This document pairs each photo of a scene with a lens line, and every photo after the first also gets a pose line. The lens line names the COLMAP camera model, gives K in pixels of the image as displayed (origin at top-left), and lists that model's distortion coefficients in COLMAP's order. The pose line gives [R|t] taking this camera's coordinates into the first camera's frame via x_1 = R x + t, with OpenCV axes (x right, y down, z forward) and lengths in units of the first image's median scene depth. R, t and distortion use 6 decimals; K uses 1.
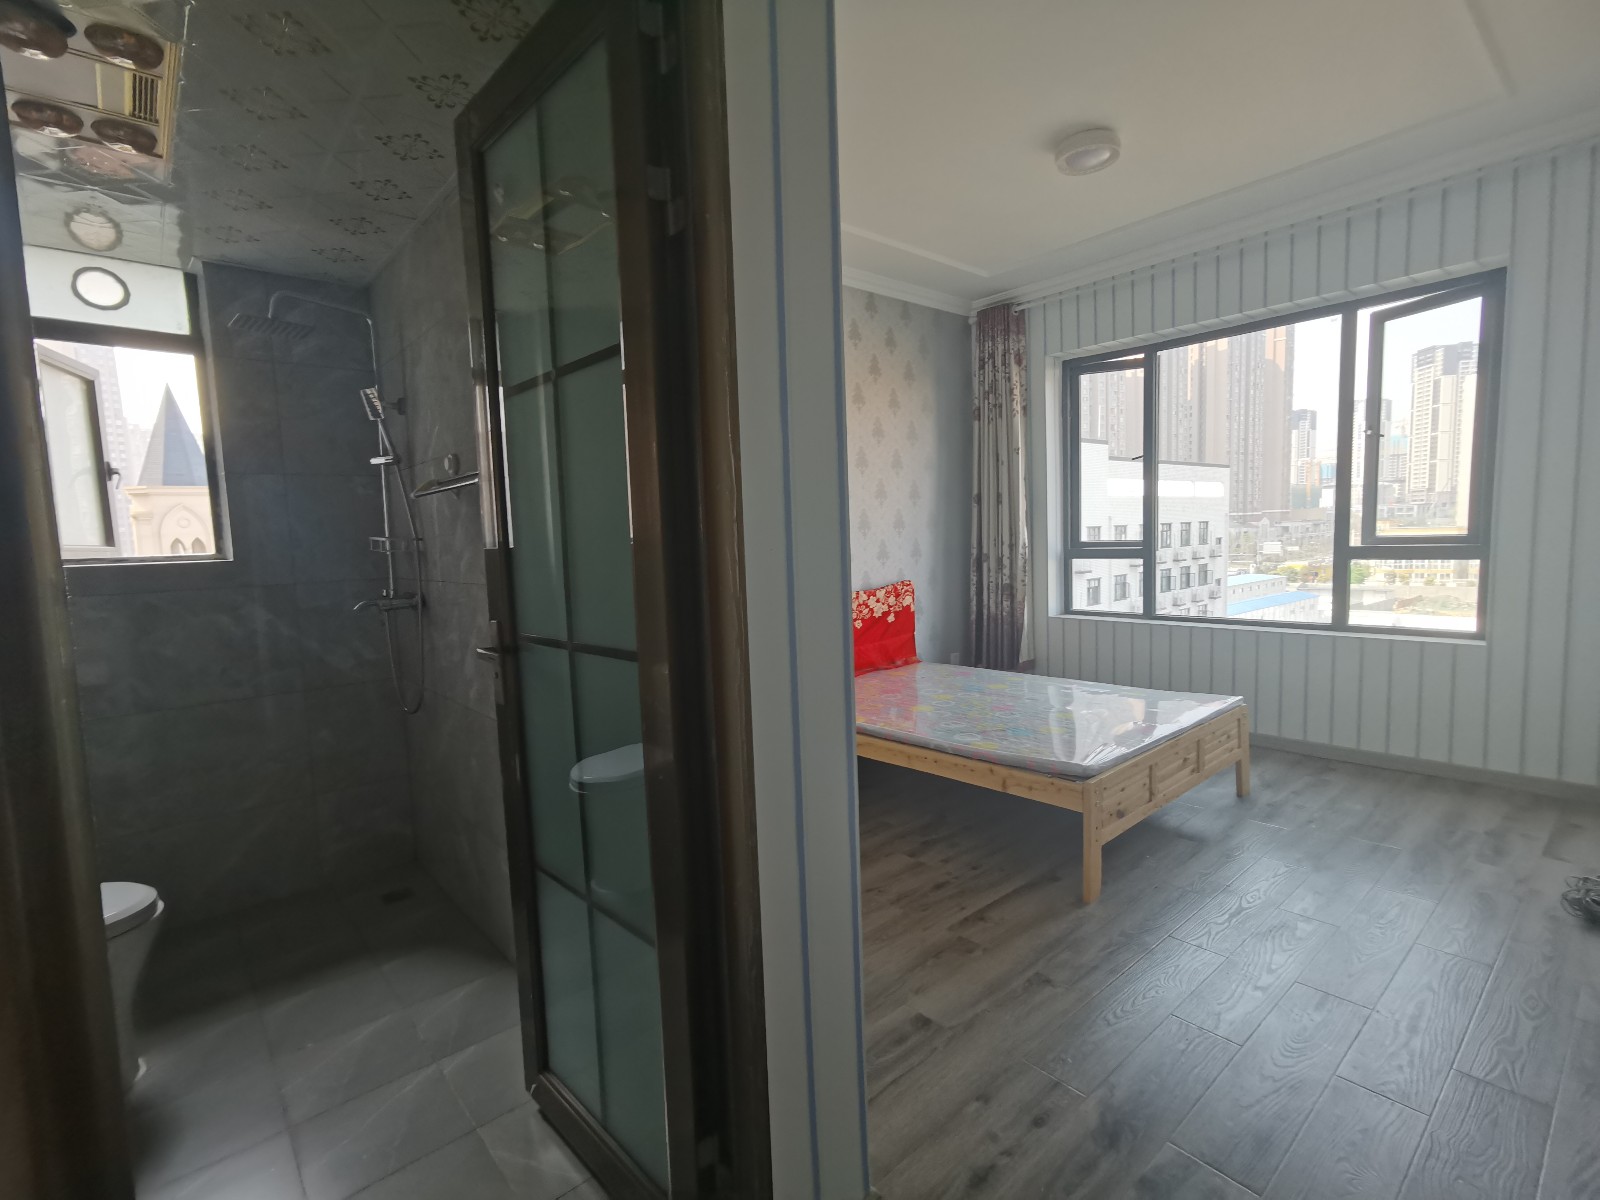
lens RADIAL K [[783.1, 0, 801.7], [0, 783.1, 613.9], [0, 0, 1]] dist [-0.017175, 0.017571]
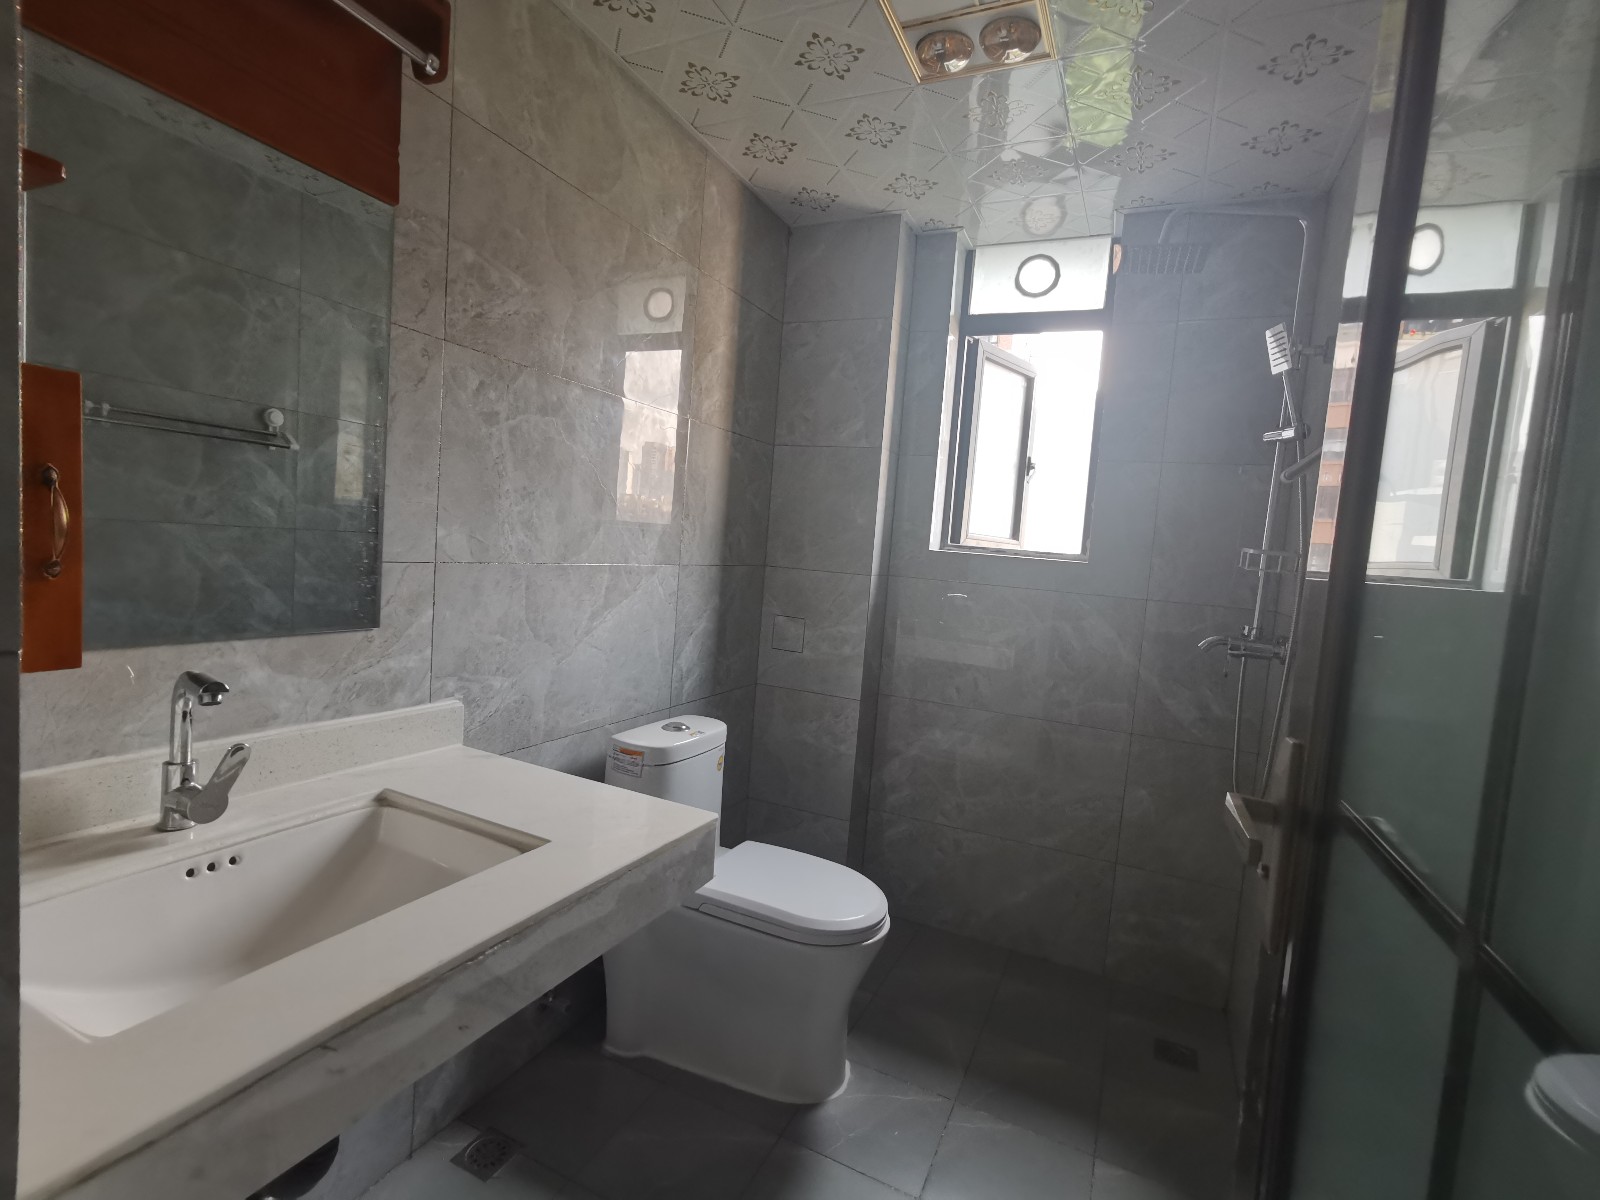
lens RADIAL K [[783.1, 0, 788.1], [0, 783.1, 600.6], [0, 0, 1]] dist [-0.017175, 0.017571]
pose [[0.411172, 0.135905, -0.901370, -0.084383], [-0.185727, 0.980572, 0.063125, -0.020503], [0.892437, 0.141454, 0.428425, 0.337622]]
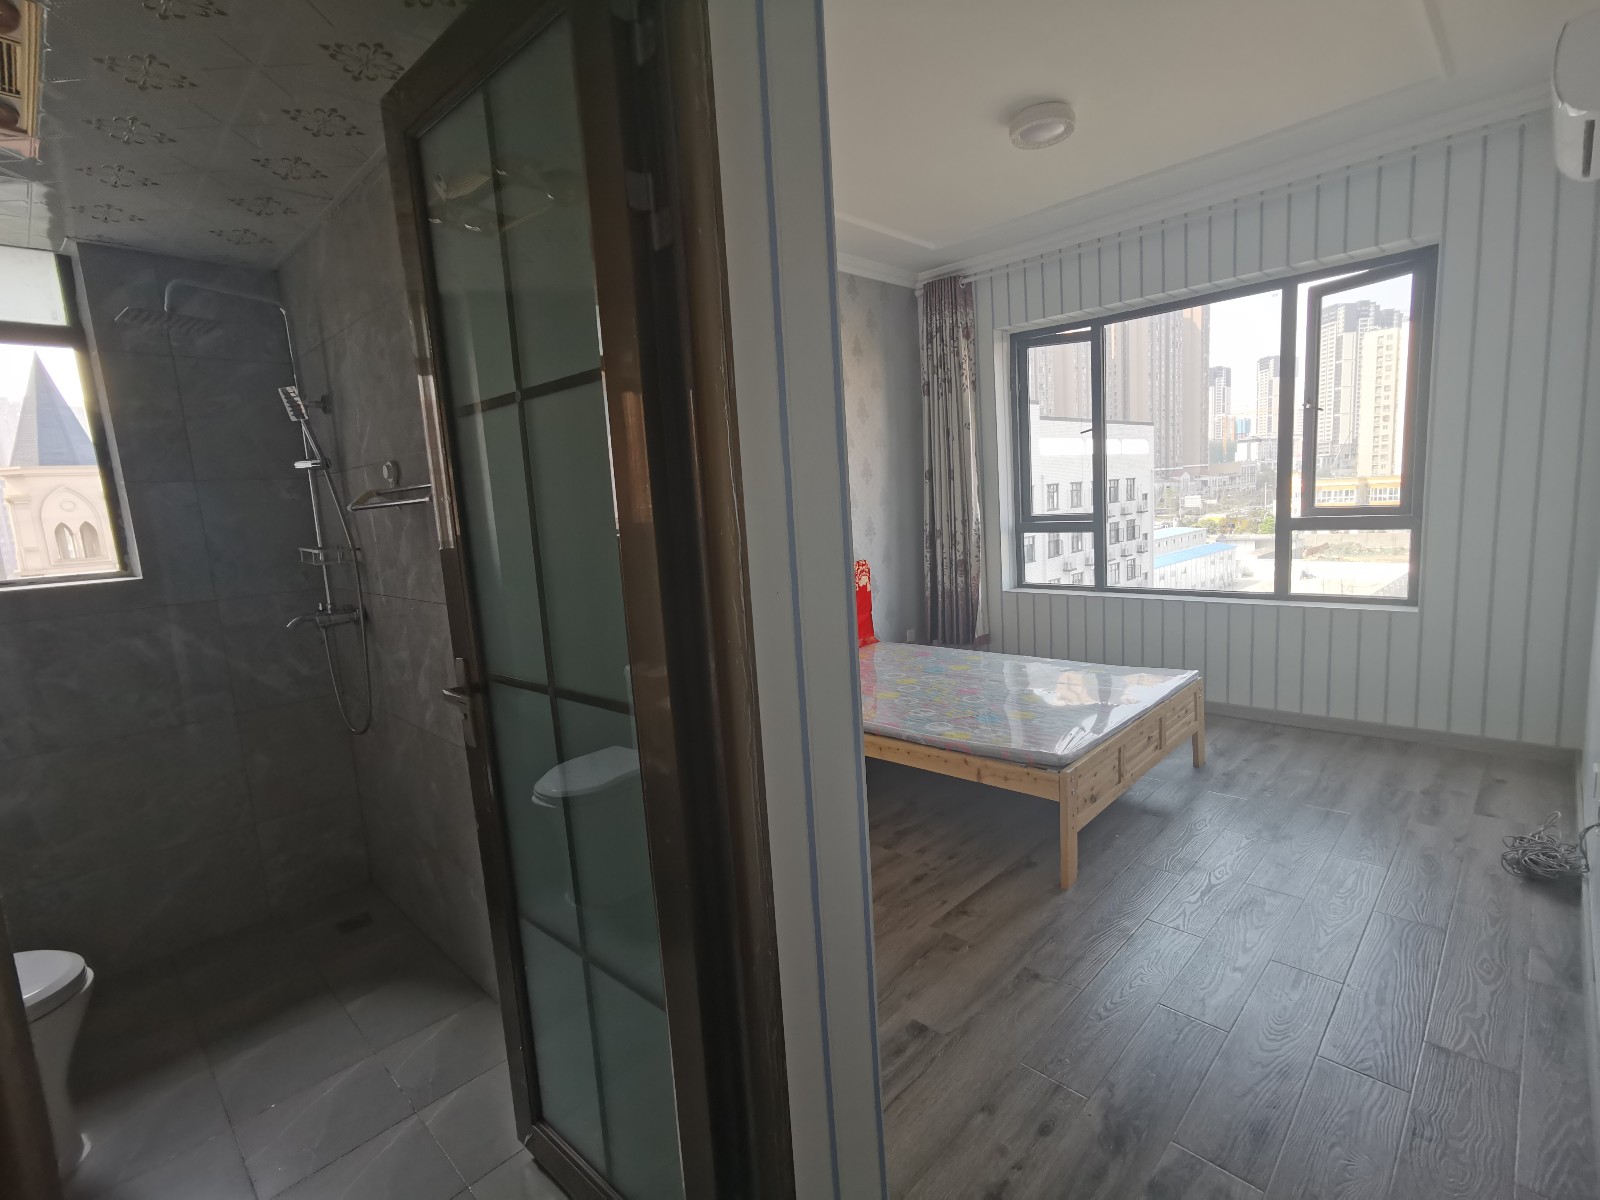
lens RADIAL K [[783.1, 0, 804.8], [0, 783.1, 612.1], [0, 0, 1]] dist [-0.017175, 0.017571]
pose [[0.996067, -0.038762, 0.079678, -0.033764], [0.035365, 0.998423, 0.043609, -0.040471], [-0.081243, -0.040620, 0.995866, 0.028596]]
